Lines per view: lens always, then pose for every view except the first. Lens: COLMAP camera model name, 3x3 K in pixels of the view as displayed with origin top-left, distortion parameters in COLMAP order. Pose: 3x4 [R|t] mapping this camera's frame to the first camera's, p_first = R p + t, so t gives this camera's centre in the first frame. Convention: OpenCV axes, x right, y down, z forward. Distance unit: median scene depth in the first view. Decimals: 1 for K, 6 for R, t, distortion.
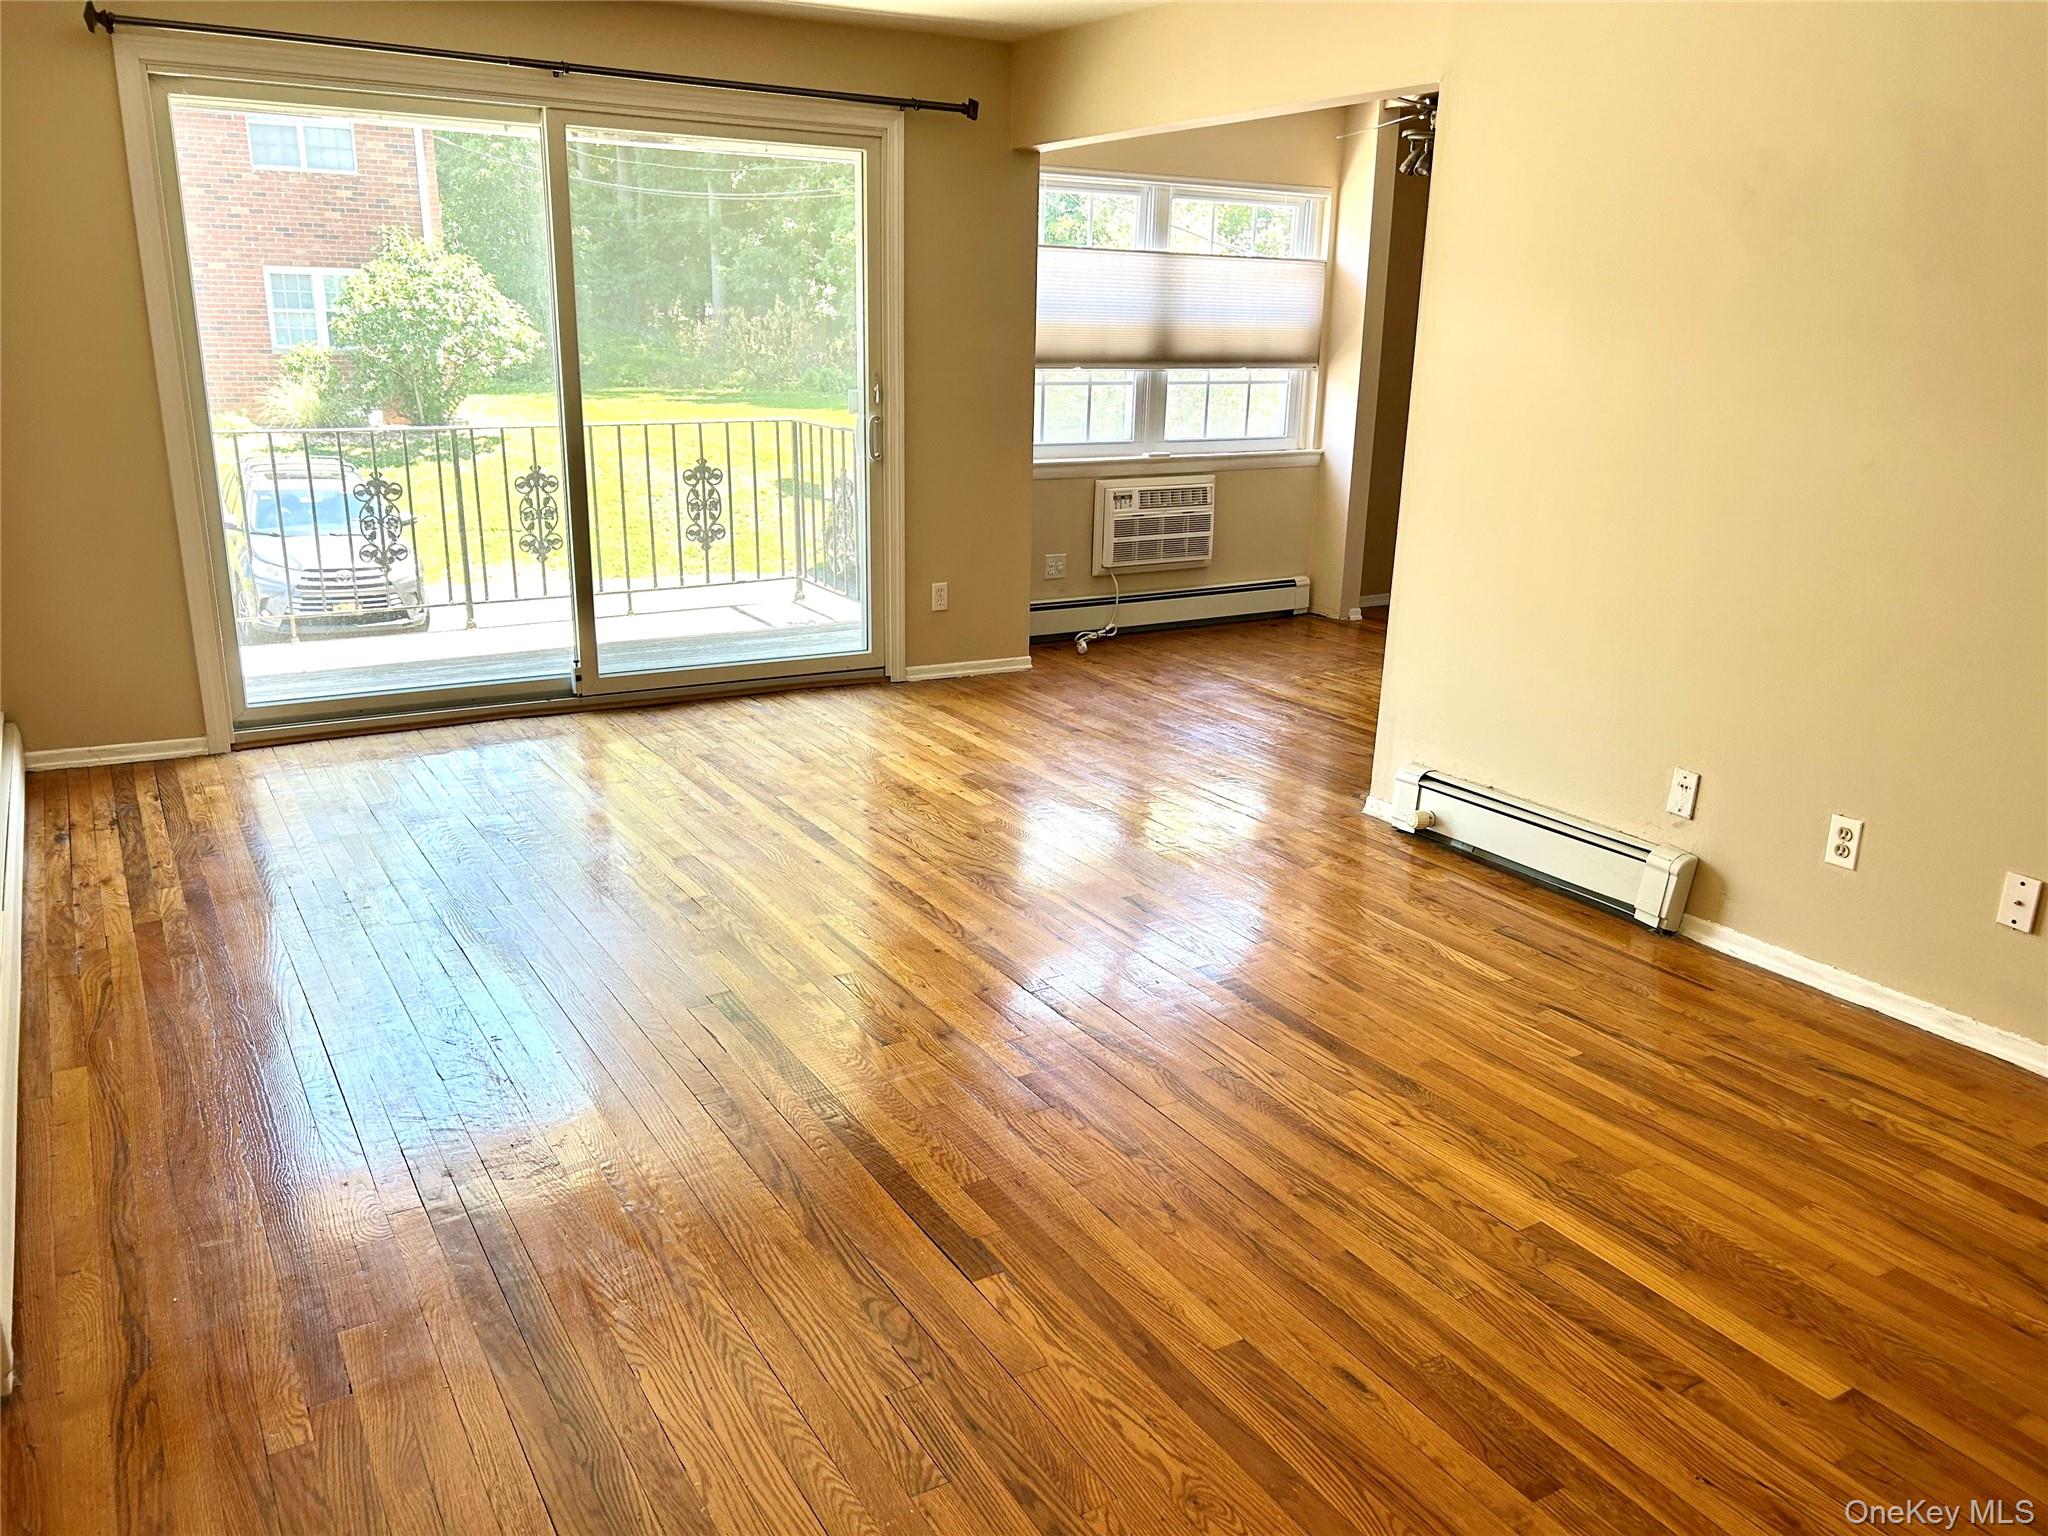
lens RADIAL K [[1553.8, 0, 1023.1], [0, 1553.8, 773.2], [0, 0, 1]] dist [0.045307, -0.004786]
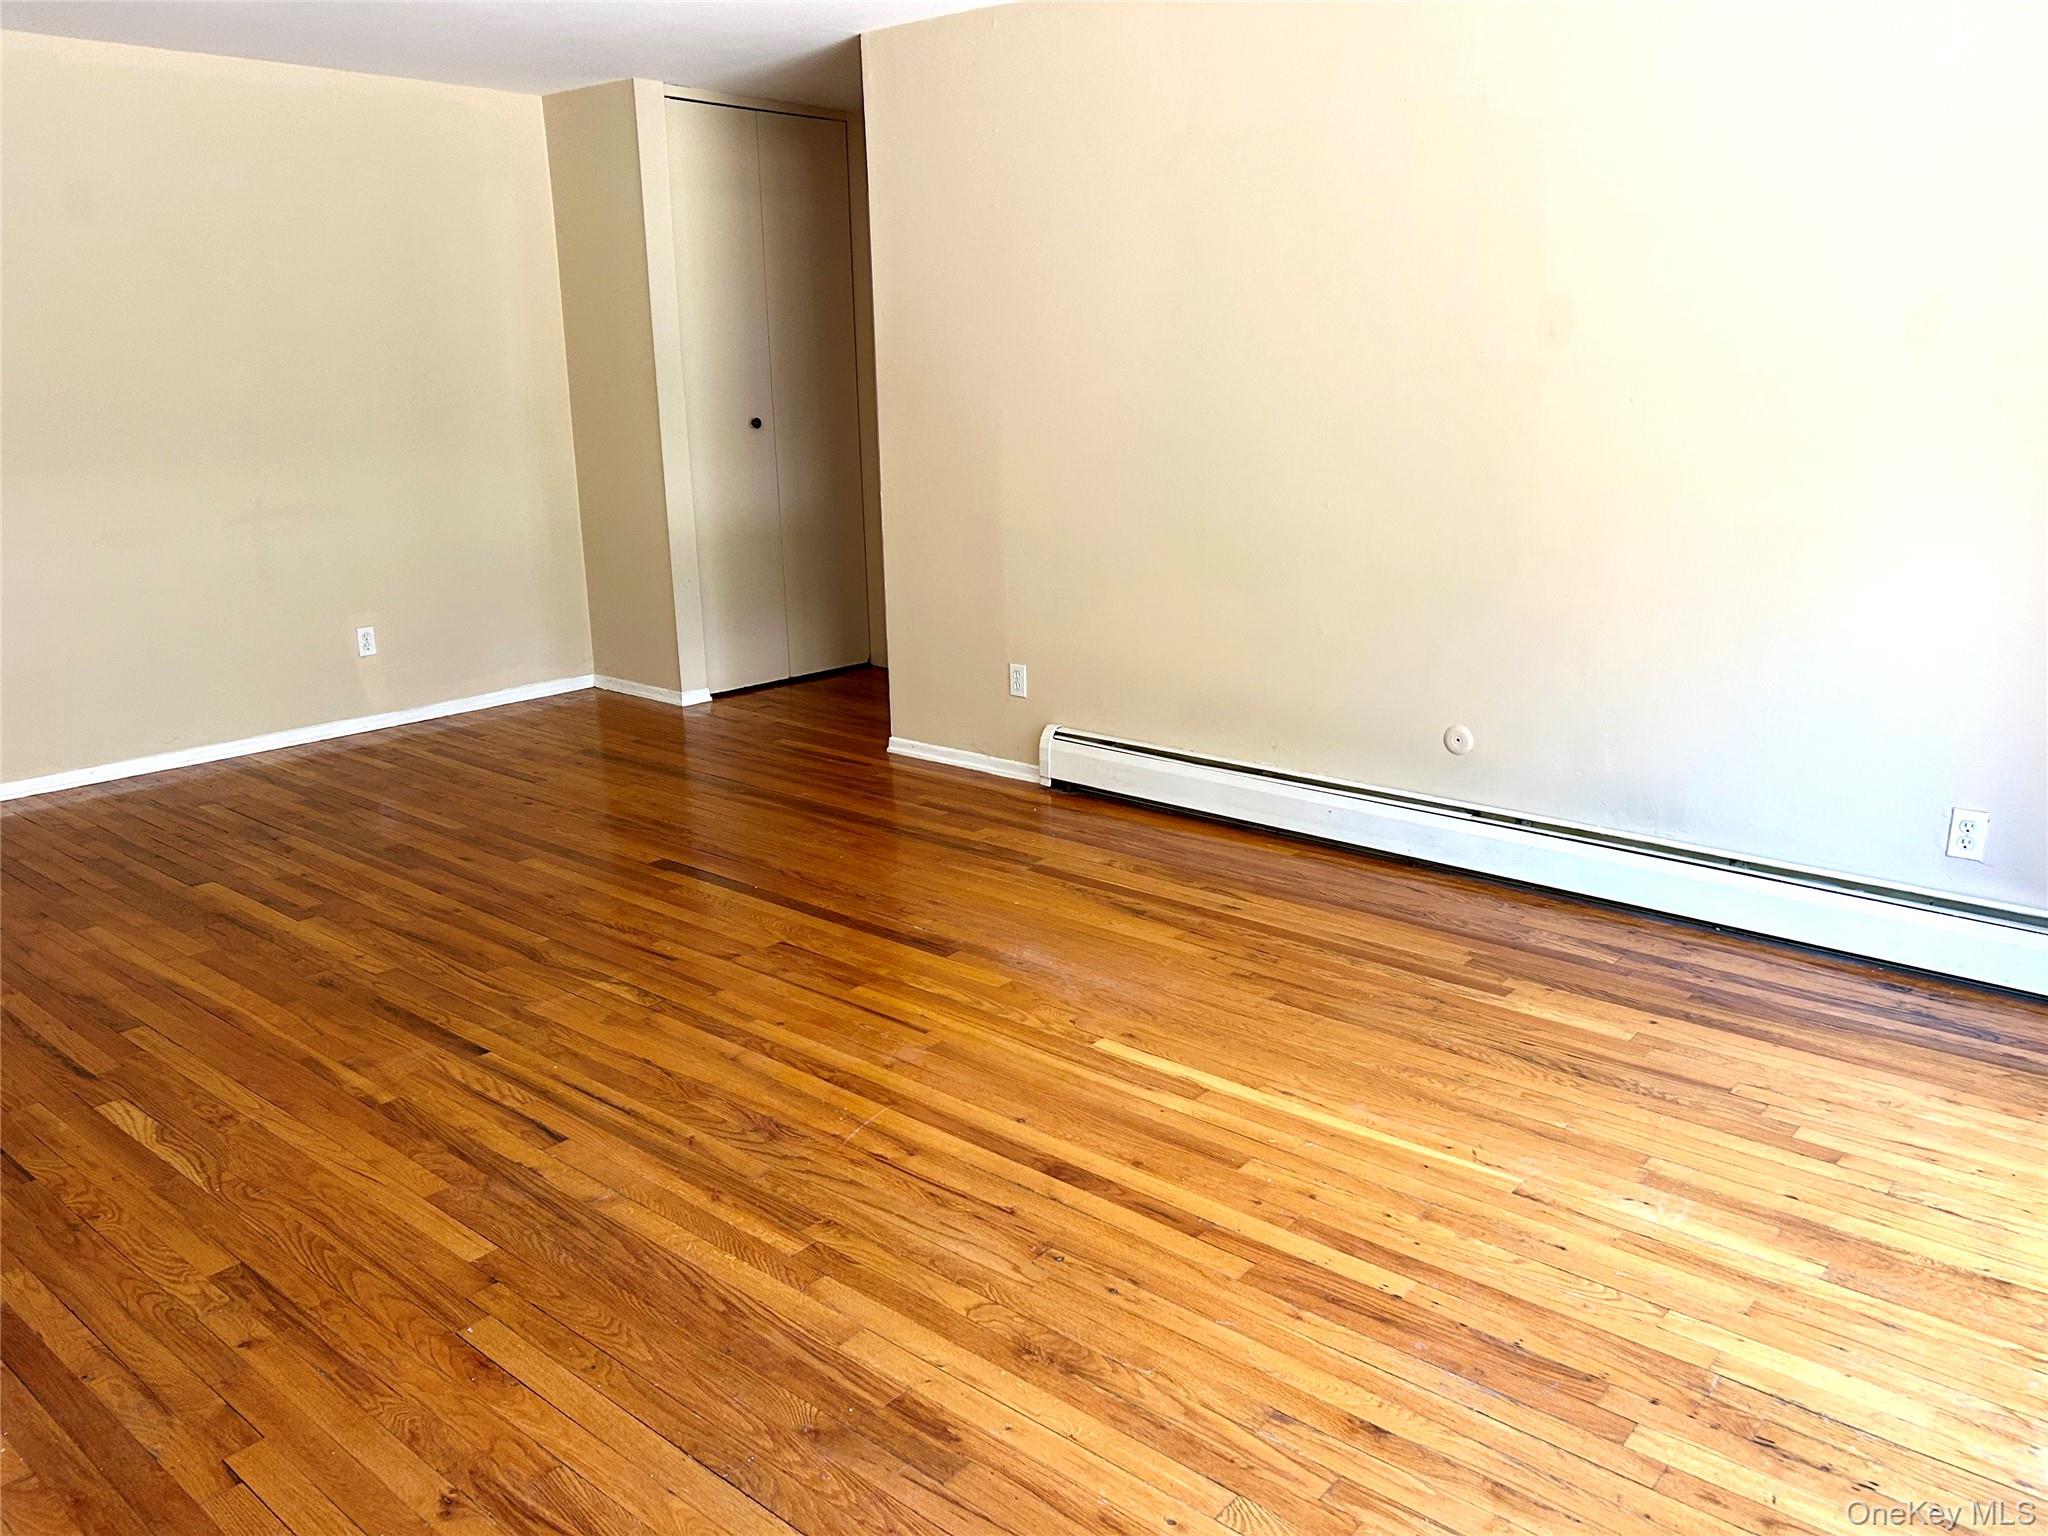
lens RADIAL K [[1553.8, 0, 1024.6], [0, 1553.8, 766.4], [0, 0, 1]] dist [0.045307, -0.004786]
pose [[-0.948781, 0.070839, -0.307891, 0.077772], [-0.097629, 0.861103, 0.498969, -0.472730], [0.300472, 0.503471, -0.810082, 1.630410]]
